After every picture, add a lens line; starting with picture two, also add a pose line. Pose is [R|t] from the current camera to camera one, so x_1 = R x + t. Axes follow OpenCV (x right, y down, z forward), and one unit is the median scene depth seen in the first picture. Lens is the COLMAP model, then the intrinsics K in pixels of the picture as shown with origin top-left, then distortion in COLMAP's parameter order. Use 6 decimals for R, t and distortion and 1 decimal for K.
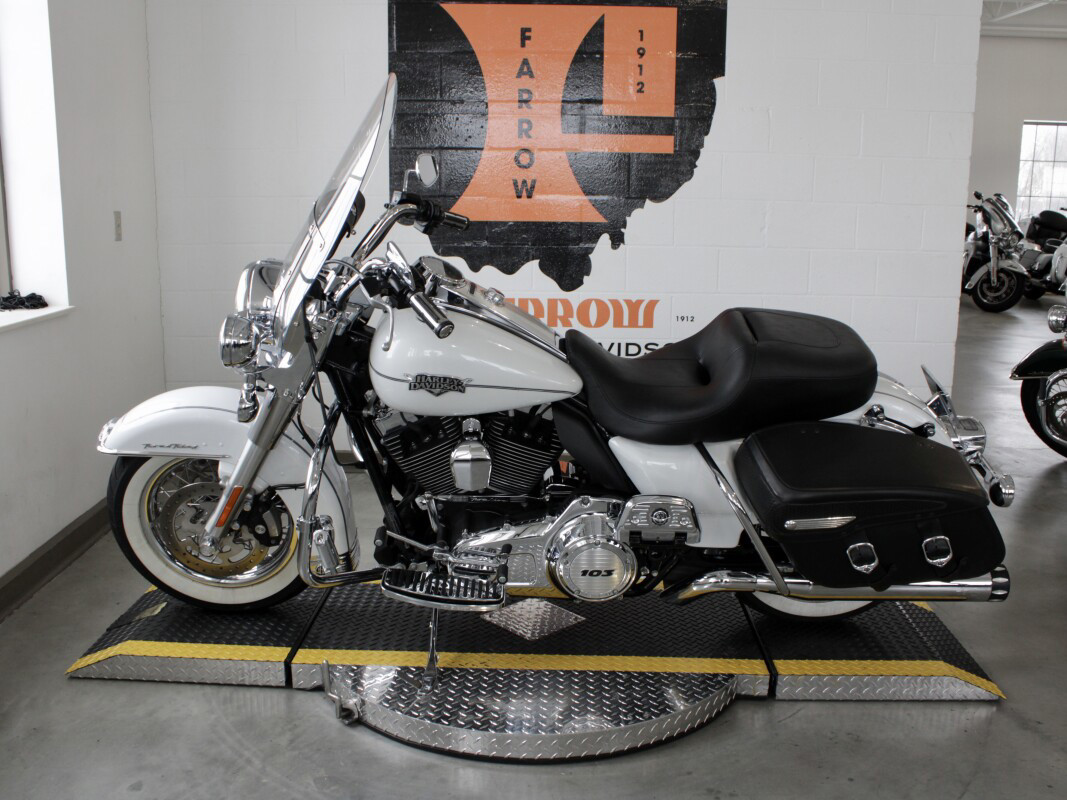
lens RADIAL K [[999.6, 0, 534.9], [0, 999.6, 407.9], [0, 0, 1]] dist [-0.155481, 0.130729]
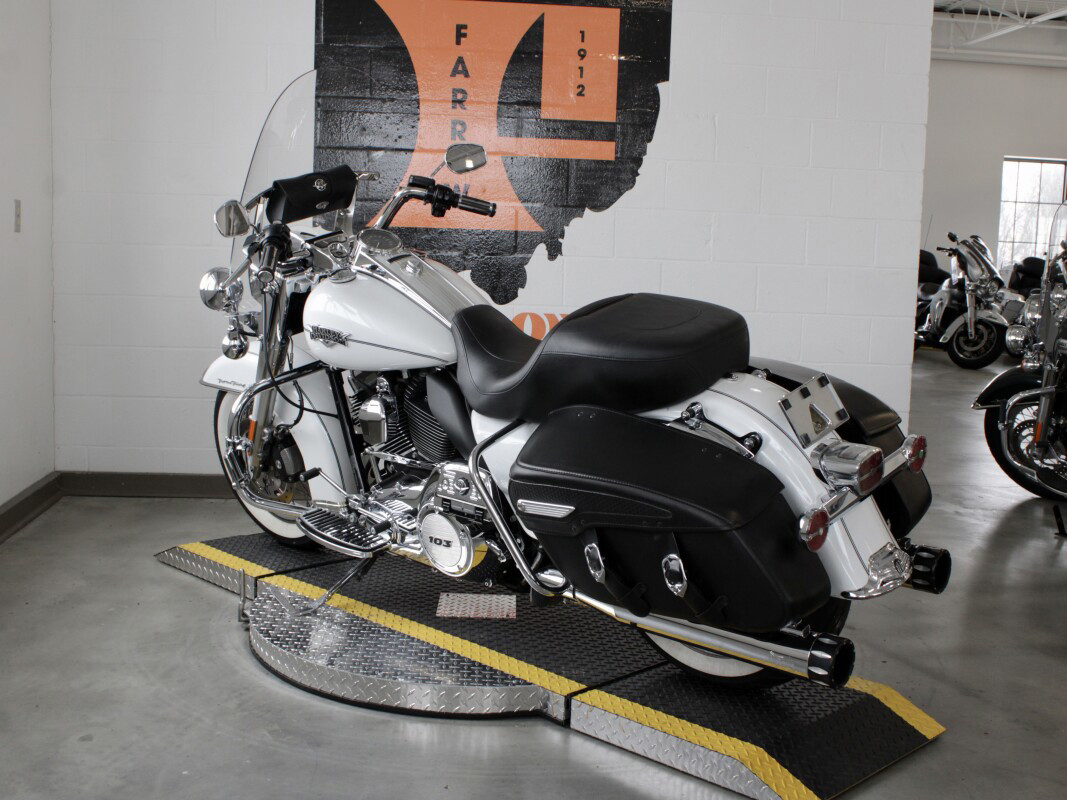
lens RADIAL K [[1215.1, 0, 533.5], [0, 1215.1, 400.0], [0, 0, 1]] dist [-0.098758, 0.046383]
pose [[0.996627, 0.012404, 0.081124, -0.029093], [-0.005608, 0.996494, -0.083476, 0.069590], [-0.081875, 0.082739, 0.993202, -0.130877]]
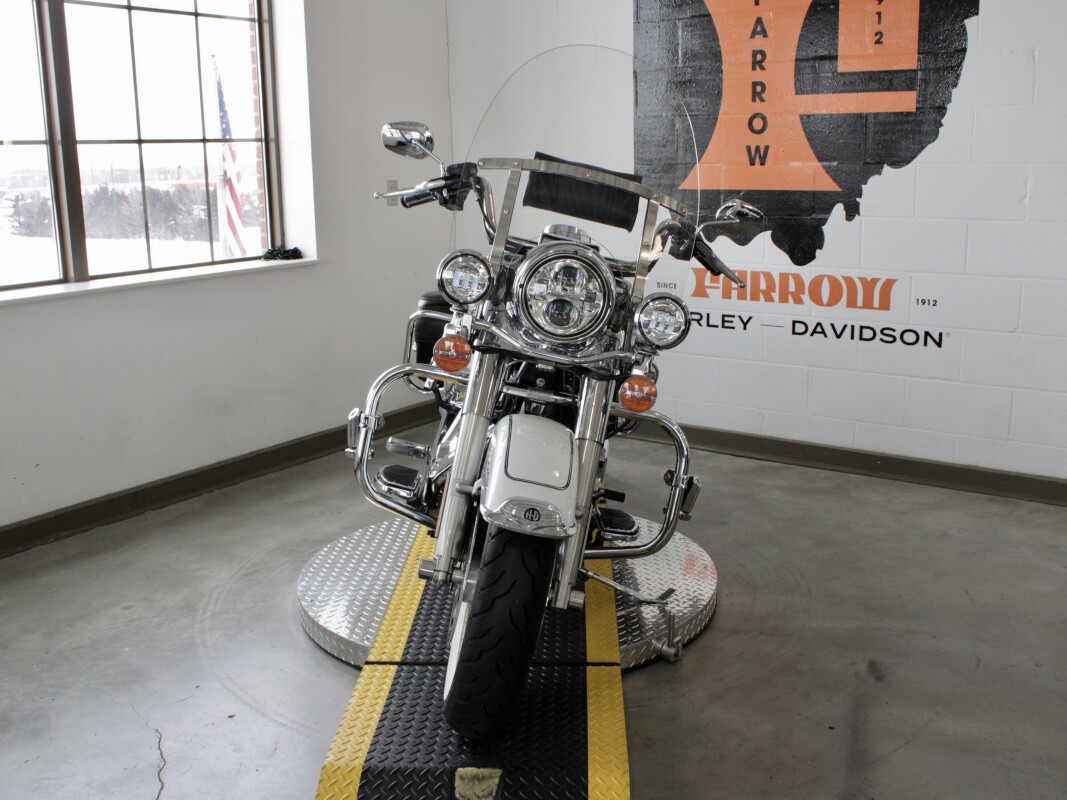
lens RADIAL K [[1067.9, 0, 530.7], [0, 1067.9, 399.0], [0, 0, 1]] dist [-0.146386, 0.147675]
pose [[0.799682, 0.107508, -0.590720, 0.438453], [-0.100875, 0.993911, 0.044327, -0.012272], [0.591889, 0.024141, 0.805658, 0.066098]]
